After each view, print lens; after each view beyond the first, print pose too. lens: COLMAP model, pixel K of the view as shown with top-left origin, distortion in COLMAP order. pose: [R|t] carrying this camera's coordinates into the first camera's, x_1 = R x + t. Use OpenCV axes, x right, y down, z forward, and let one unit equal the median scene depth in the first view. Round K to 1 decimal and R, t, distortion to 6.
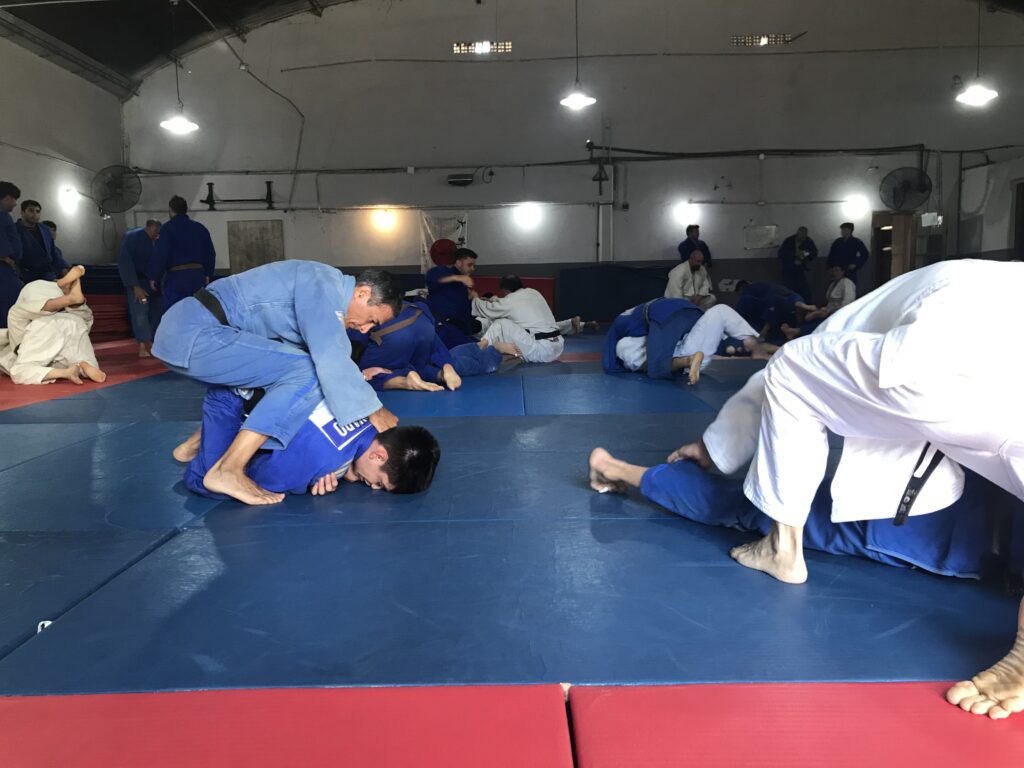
lens RADIAL K [[844.5, 0, 511.1], [0, 844.5, 380.3], [0, 0, 1]] dist [0.031120, -0.042913]
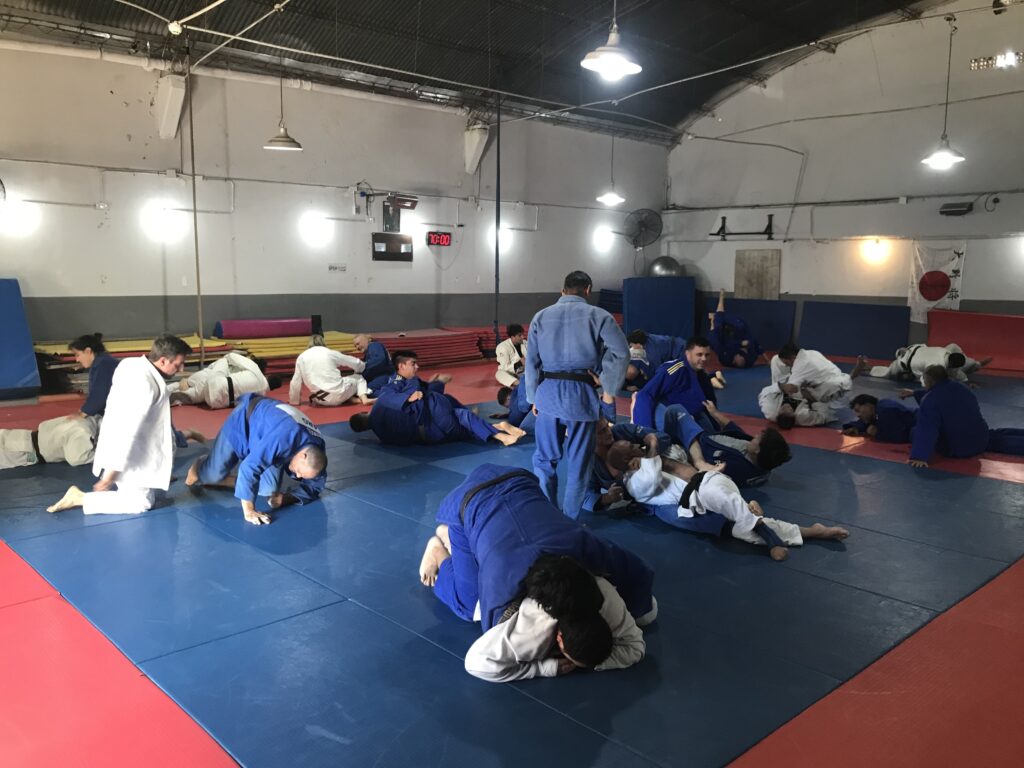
lens RADIAL K [[844.5, 0, 515.5], [0, 844.5, 382.3], [0, 0, 1]] dist [0.031120, -0.042913]
pose [[0.706296, 0.117498, -0.698098, 0.266222], [-0.097924, 0.992866, 0.068037, -0.062861], [0.701111, 0.020306, 0.712763, 0.000254]]
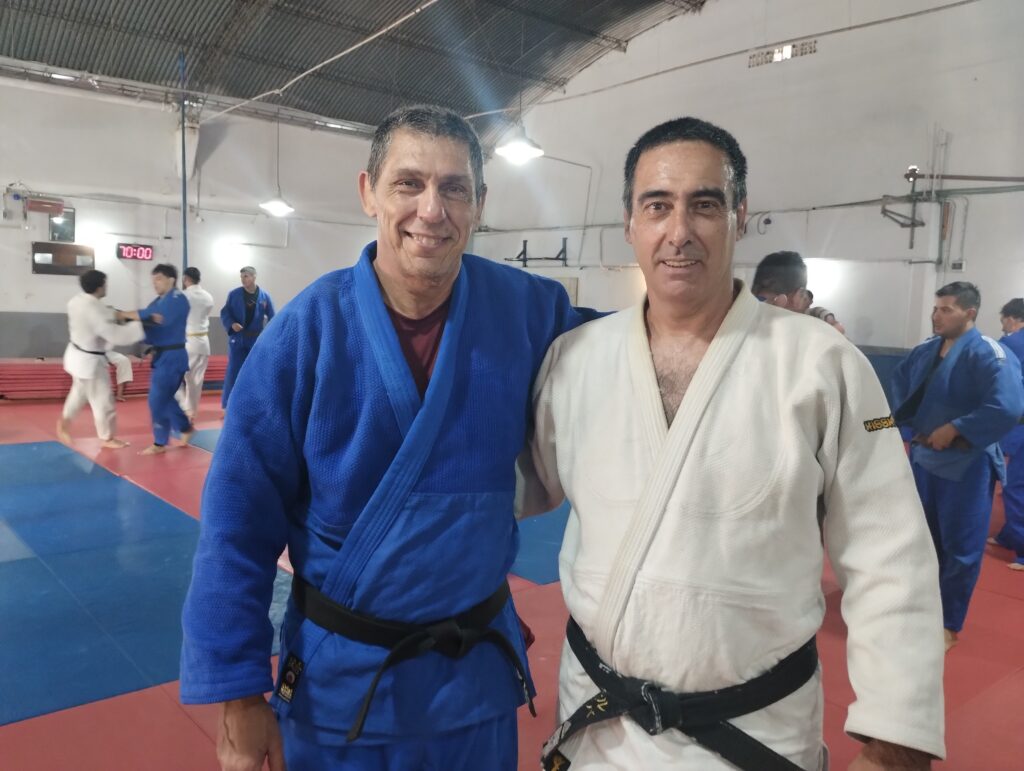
lens RADIAL K [[841.0, 0, 516.1], [0, 841.0, 405.4], [0, 0, 1]] dist [0.031026, -0.023744]
pose [[0.659441, 0.130403, -0.740360, 0.402143], [-0.127962, 0.989939, 0.060387, -0.097802], [0.740786, 0.054916, 0.669493, 0.335017]]
